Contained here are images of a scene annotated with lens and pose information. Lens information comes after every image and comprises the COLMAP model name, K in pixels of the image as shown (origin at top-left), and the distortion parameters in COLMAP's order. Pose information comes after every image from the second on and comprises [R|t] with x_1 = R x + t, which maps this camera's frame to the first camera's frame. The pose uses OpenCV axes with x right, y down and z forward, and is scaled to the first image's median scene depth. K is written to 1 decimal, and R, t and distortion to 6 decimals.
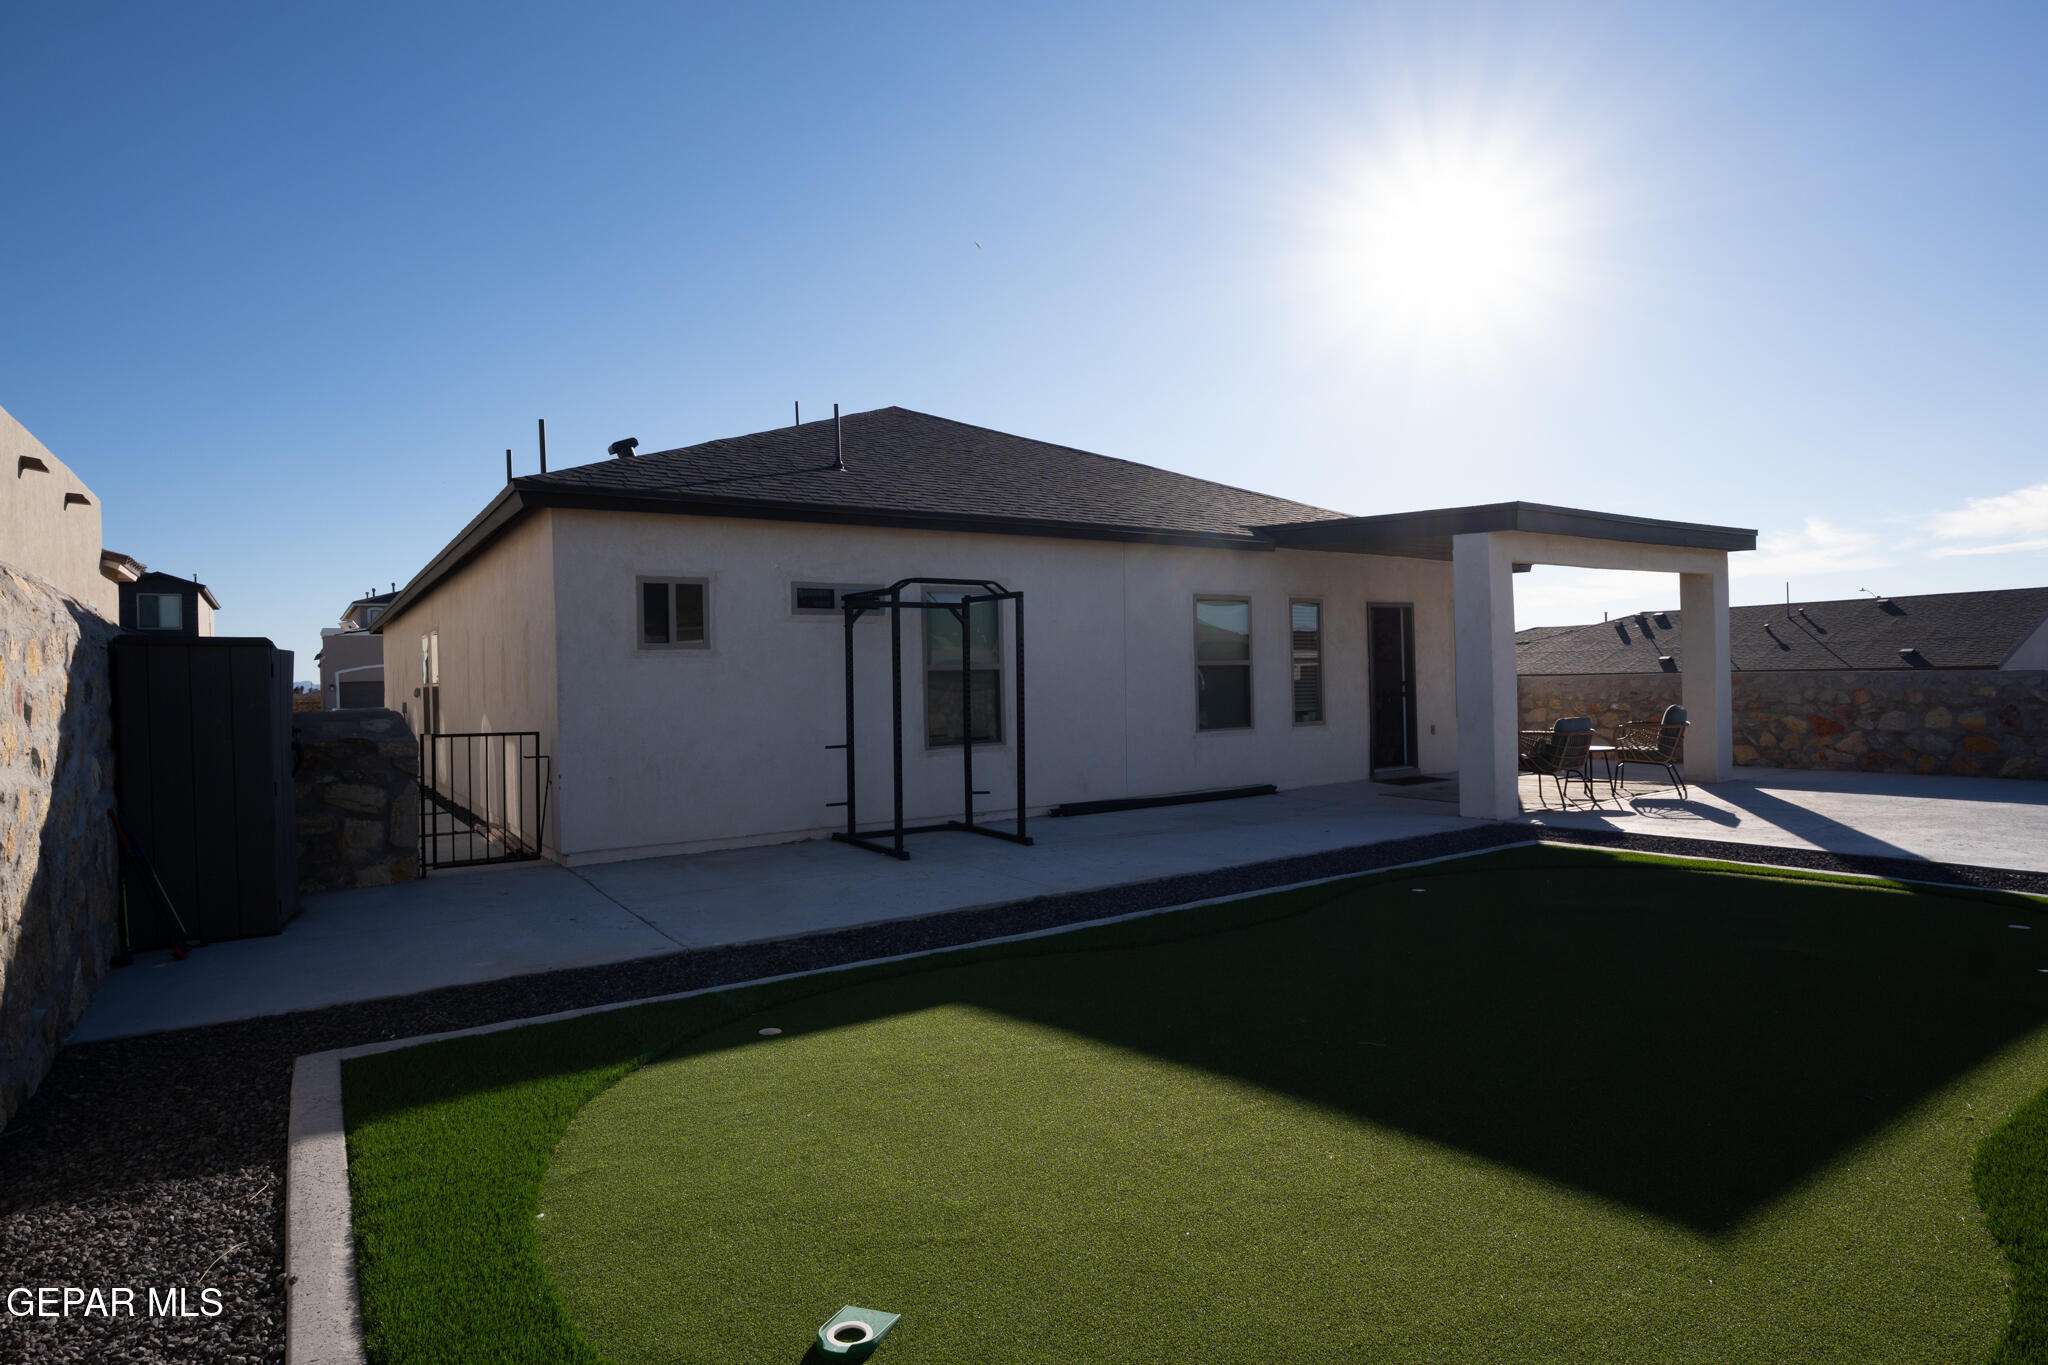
lens RADIAL K [[1089.2, 0, 1019.7], [0, 1089.2, 691.7], [0, 0, 1]] dist [-0.034148, -0.000500]
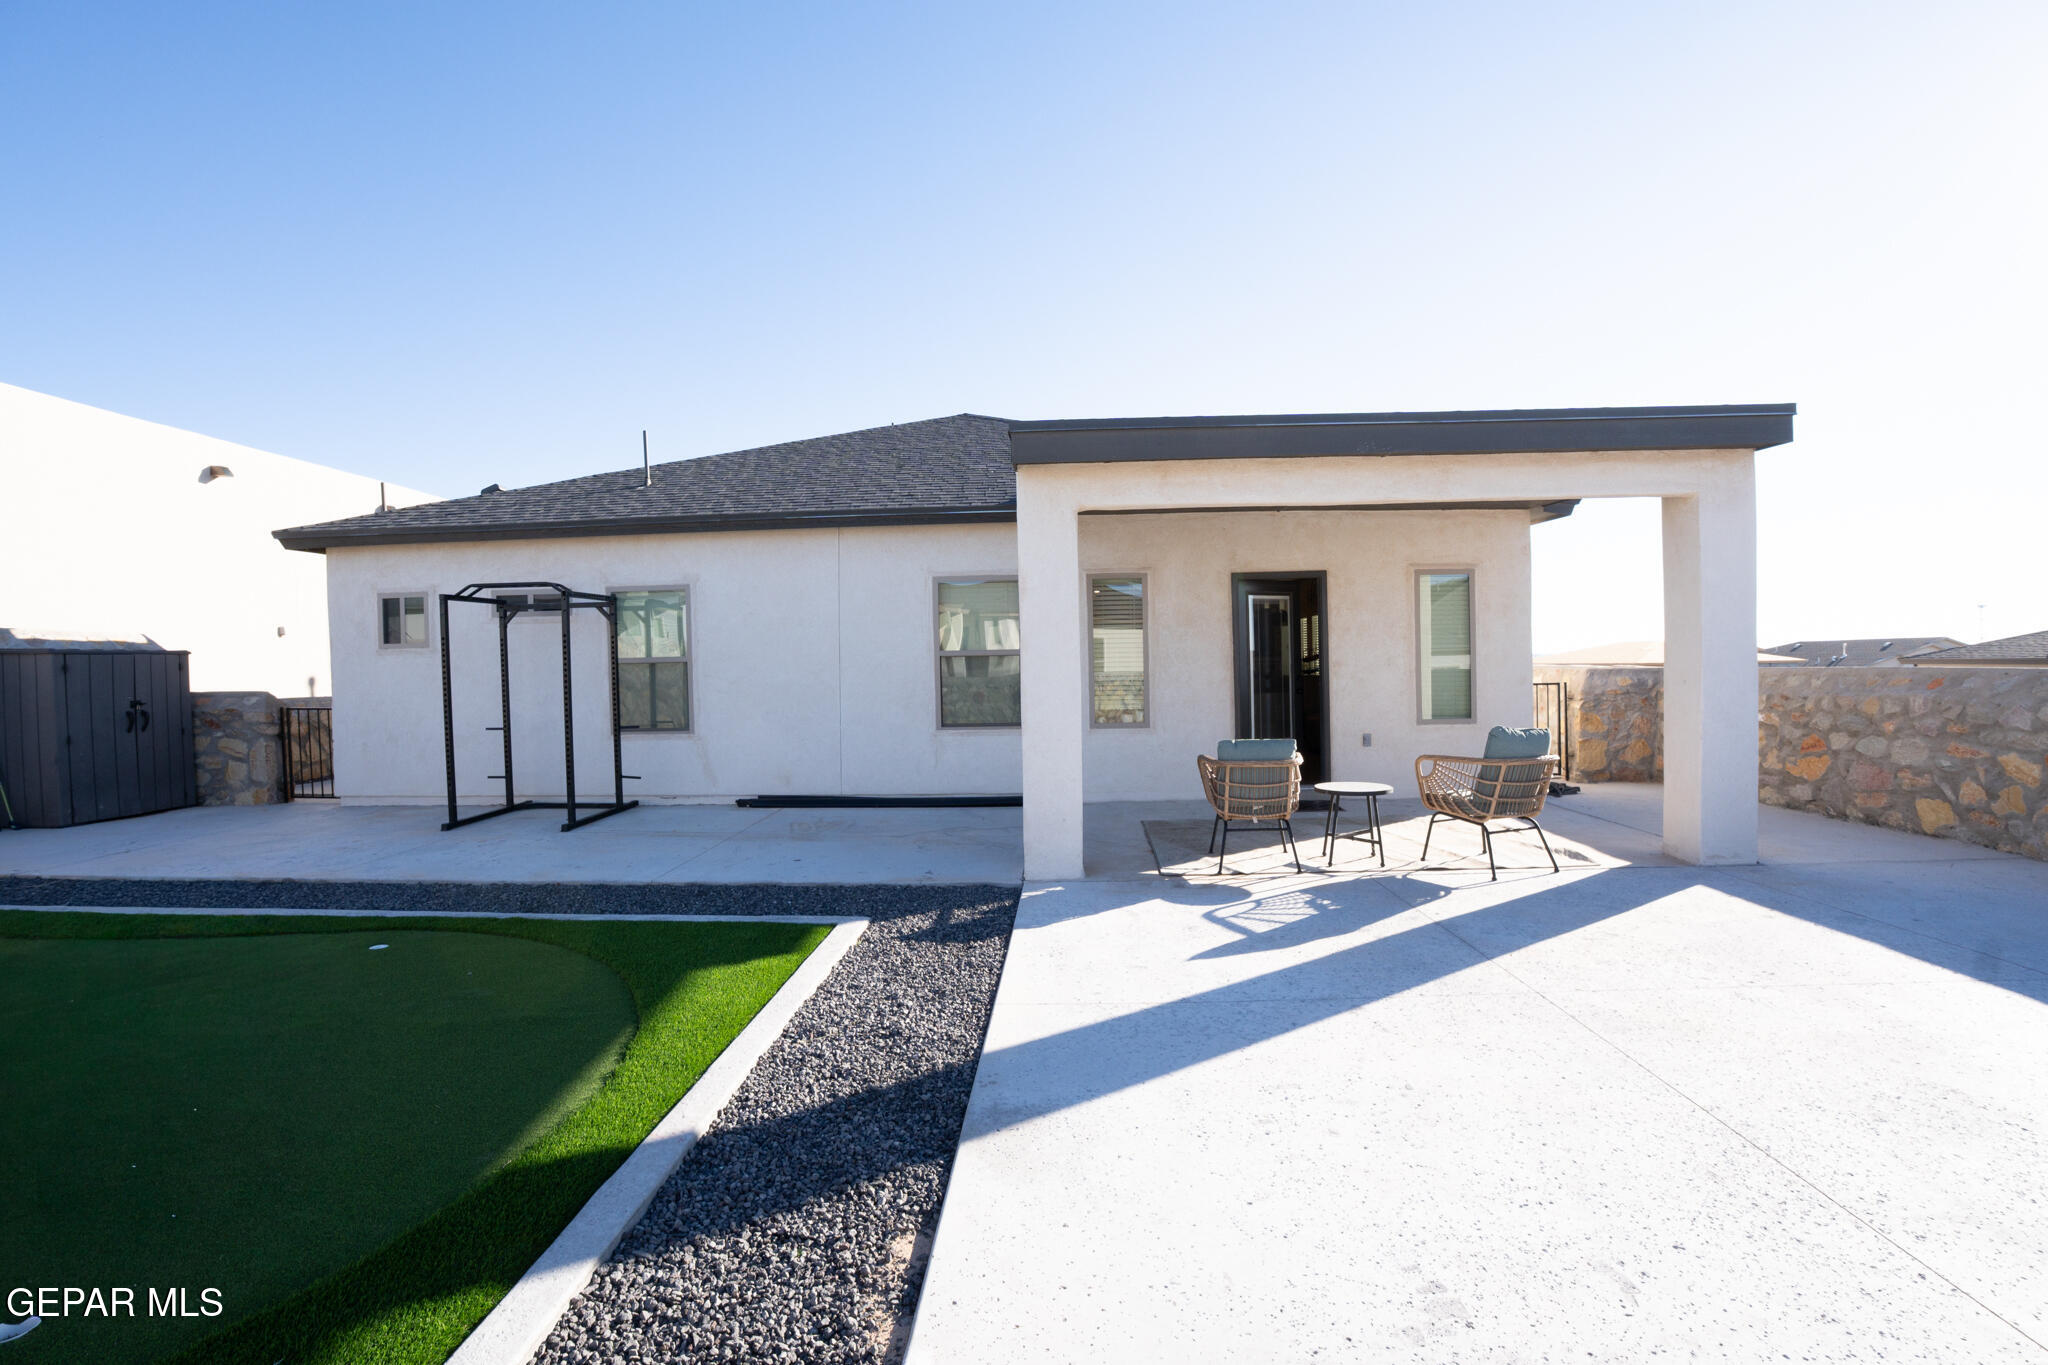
lens RADIAL K [[898.7, 0, 1017.8], [0, 898.7, 688.5], [0, 0, 1]] dist [-0.053943, 0.004164]
pose [[0.801276, 0.023319, -0.597841, 0.797550], [-0.007421, 0.999551, 0.029042, -0.023483], [0.598249, -0.018835, 0.801089, 0.529409]]
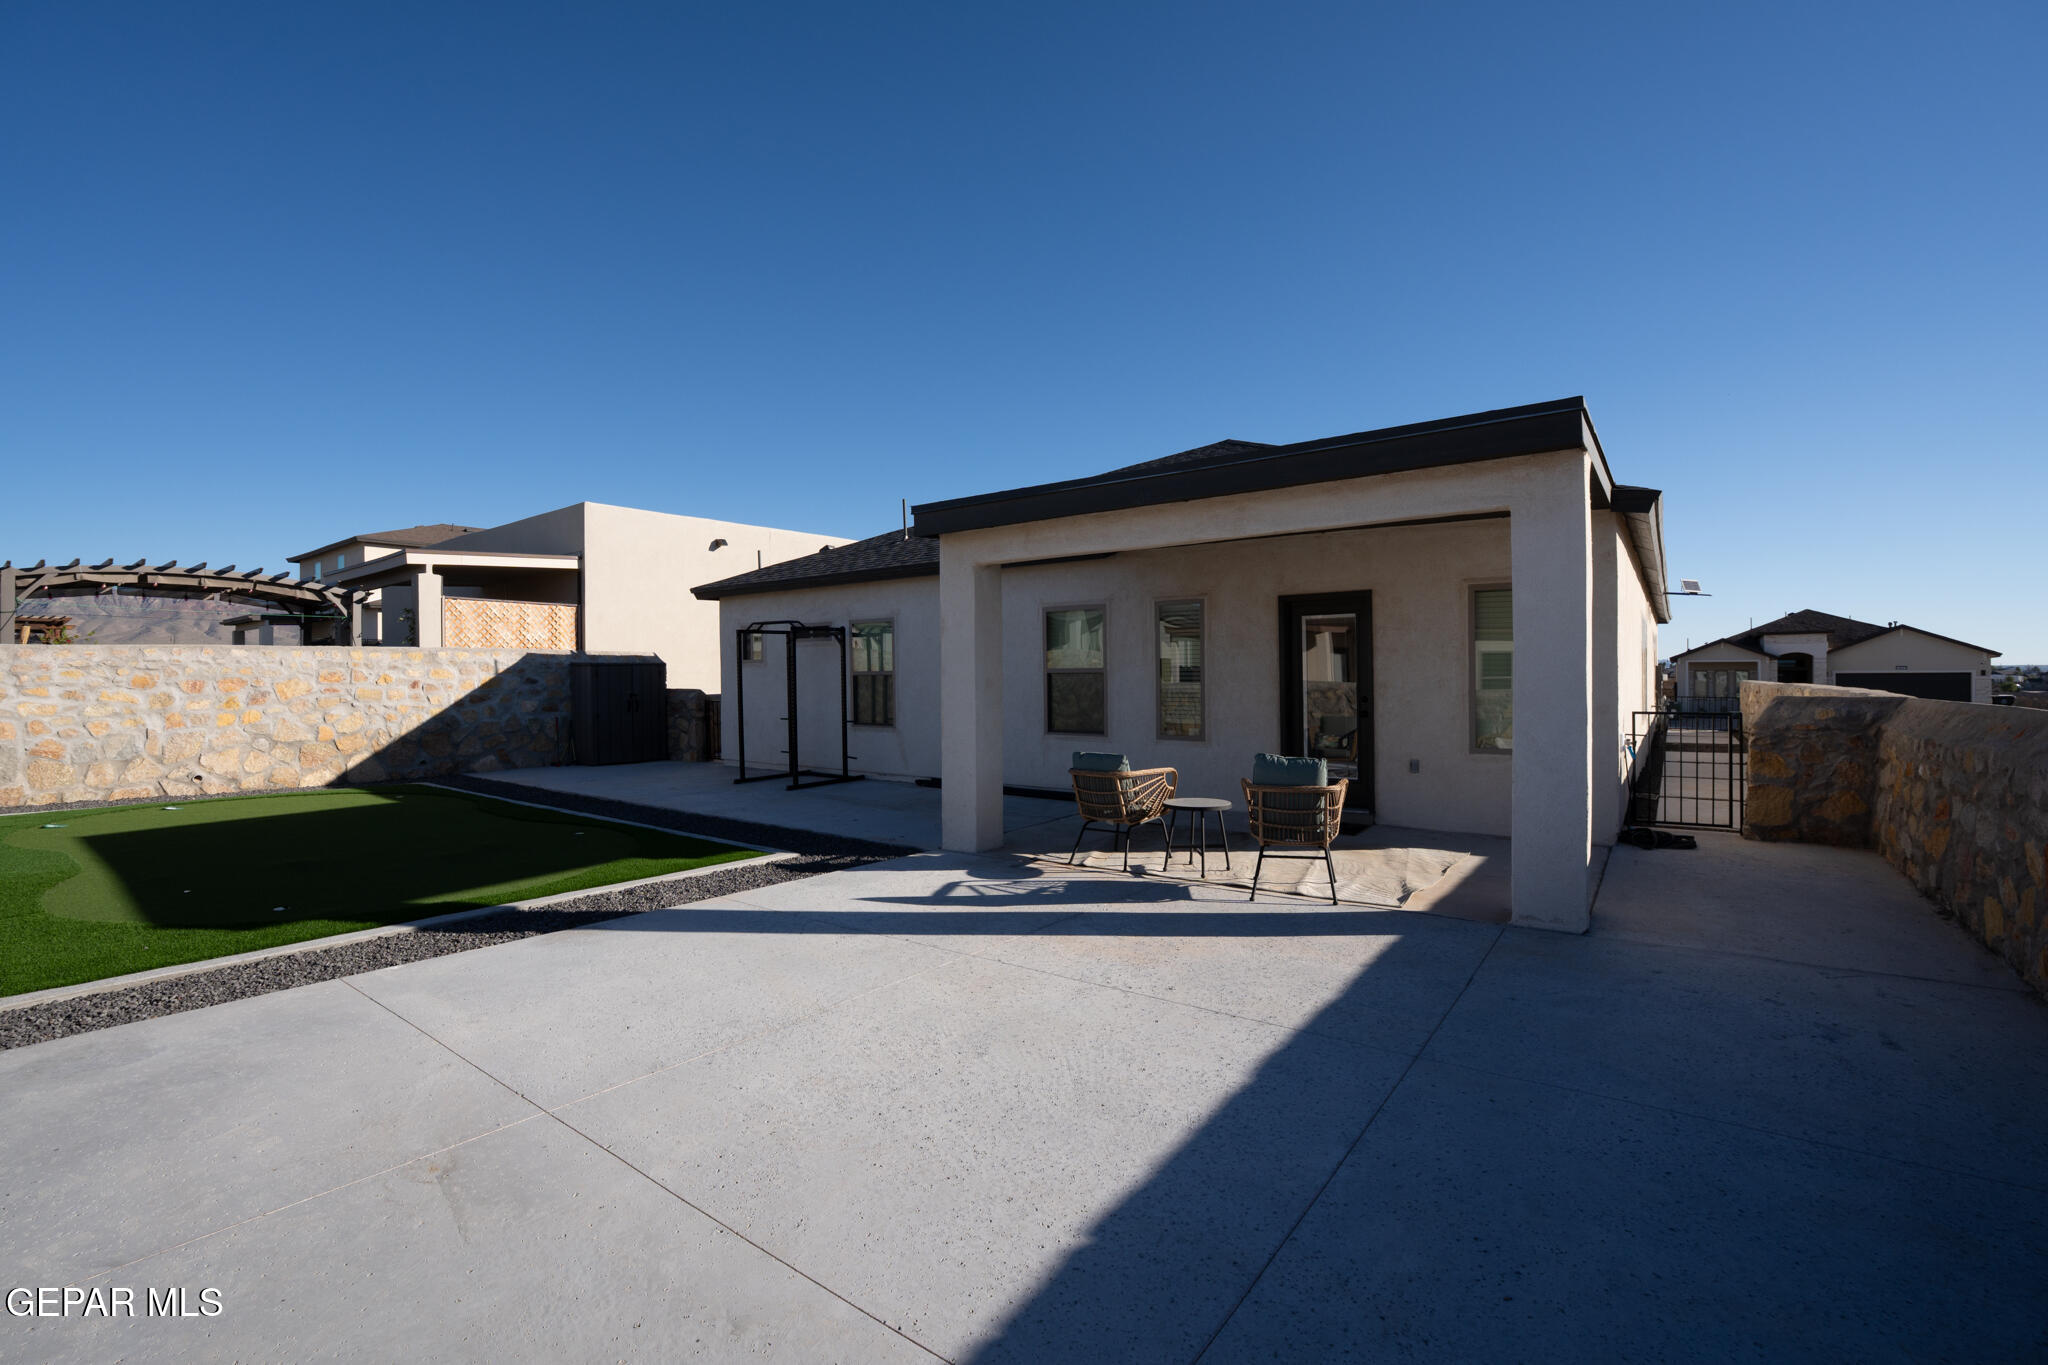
lens RADIAL K [[898.7, 0, 1024.5], [0, 898.7, 689.4], [0, 0, 1]] dist [-0.053943, 0.004164]
pose [[0.335264, 0.035905, -0.941440, 1.208637], [-0.011728, 0.999355, 0.033938, -0.045740], [0.942051, -0.000337, 0.335469, 0.815343]]
